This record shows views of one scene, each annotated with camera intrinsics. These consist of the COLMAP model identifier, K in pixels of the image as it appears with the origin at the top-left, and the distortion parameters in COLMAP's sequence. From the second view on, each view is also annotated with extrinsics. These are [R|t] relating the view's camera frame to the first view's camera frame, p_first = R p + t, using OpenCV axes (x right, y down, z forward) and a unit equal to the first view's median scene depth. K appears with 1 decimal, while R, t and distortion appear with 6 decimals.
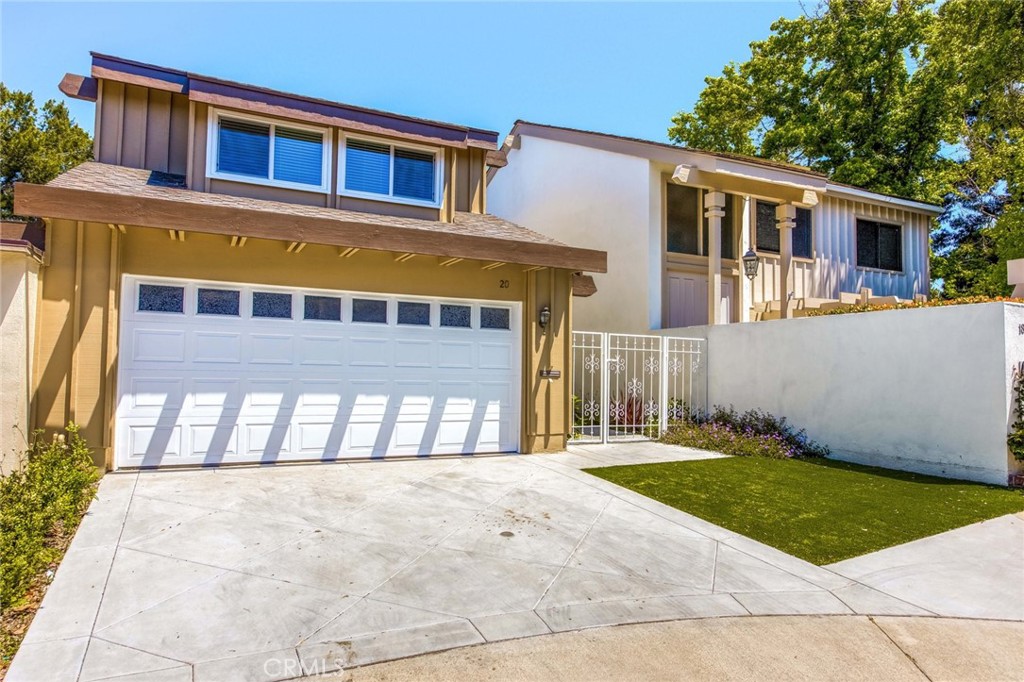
lens RADIAL K [[673.9, 0, 511.6], [0, 673.9, 343.3], [0, 0, 1]] dist [0.006741, -0.003133]
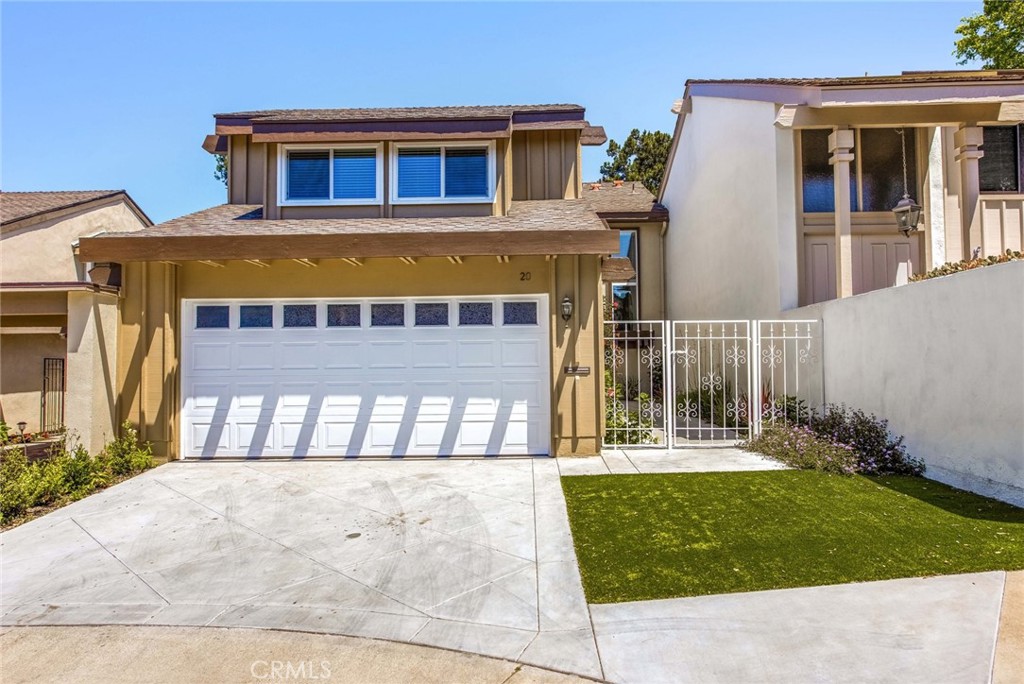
lens RADIAL K [[715.6, 0, 511.6], [0, 715.6, 344.3], [0, 0, 1]] dist [-0.001884, -0.001496]
pose [[0.881658, -0.042206, -0.469998, 0.469295], [0.047356, 0.998878, -0.000865, 0.007159], [0.469507, -0.021494, 0.882667, 0.116867]]
